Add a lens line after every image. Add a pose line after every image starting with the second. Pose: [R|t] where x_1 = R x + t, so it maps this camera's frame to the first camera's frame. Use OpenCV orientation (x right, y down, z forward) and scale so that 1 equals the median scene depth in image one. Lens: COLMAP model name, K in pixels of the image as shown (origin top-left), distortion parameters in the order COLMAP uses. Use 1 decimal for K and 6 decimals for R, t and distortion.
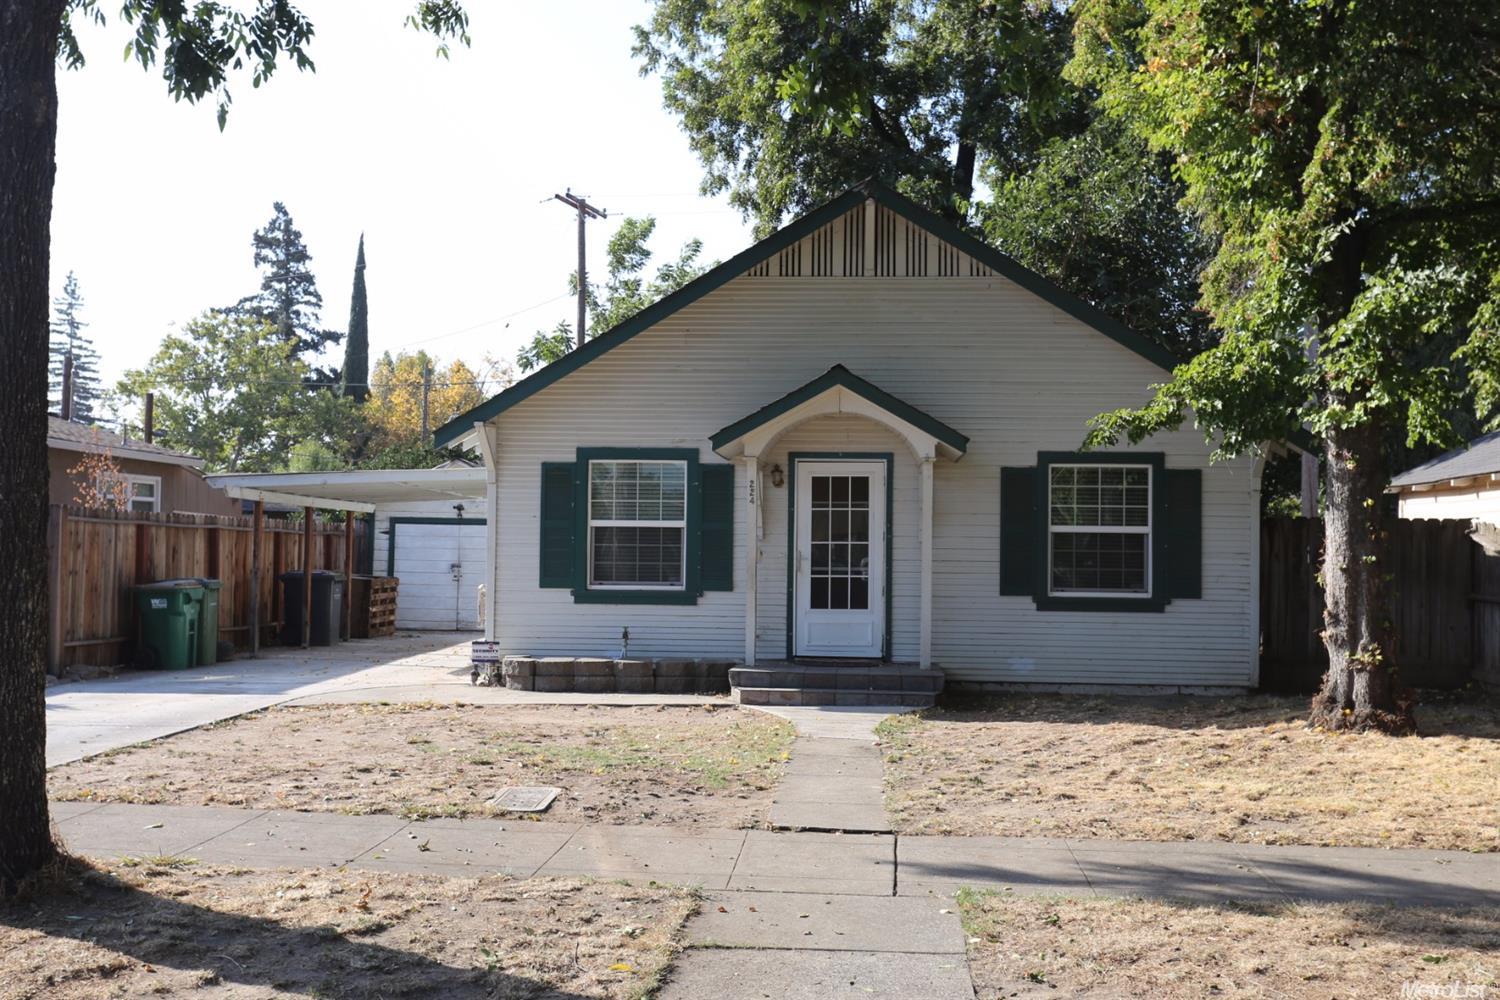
lens RADIAL K [[1693.4, 0, 750.0], [0, 1693.4, 500.0], [0, 0, 1]] dist [0.033430, 0.030301]
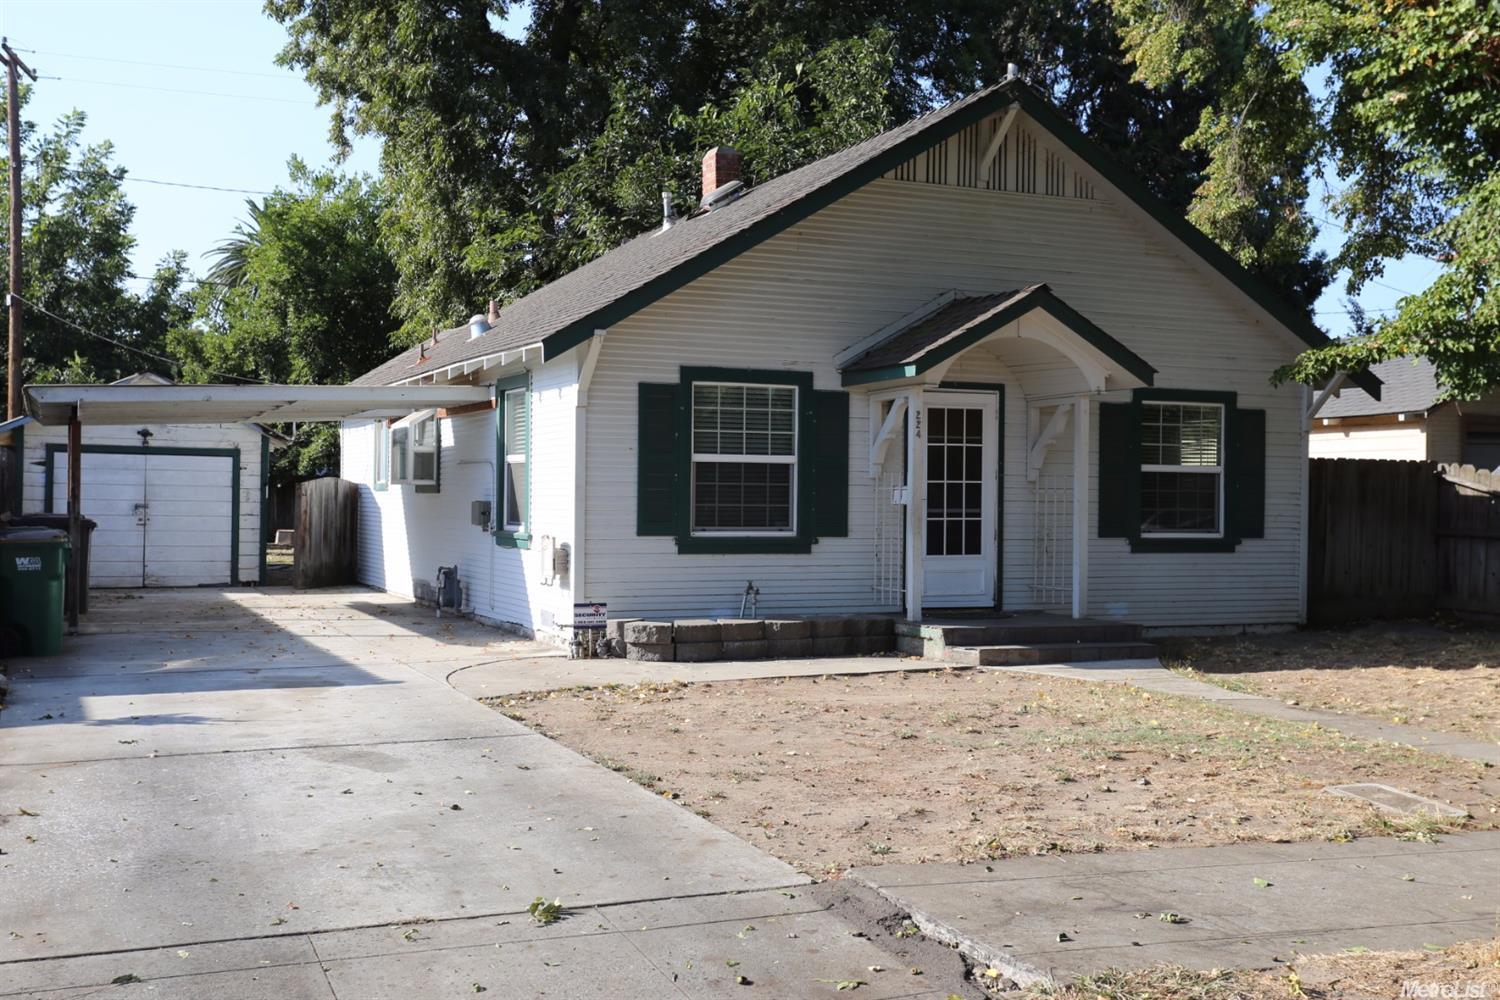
lens RADIAL K [[1693.4, 0, 750.0], [0, 1693.4, 500.0], [0, 0, 1]] dist [0.033430, 0.030301]
pose [[0.872934, -0.002738, 0.487830, -0.484402], [-0.016573, 0.999241, 0.035264, 0.004814], [-0.487556, -0.038868, 0.872226, 0.262925]]
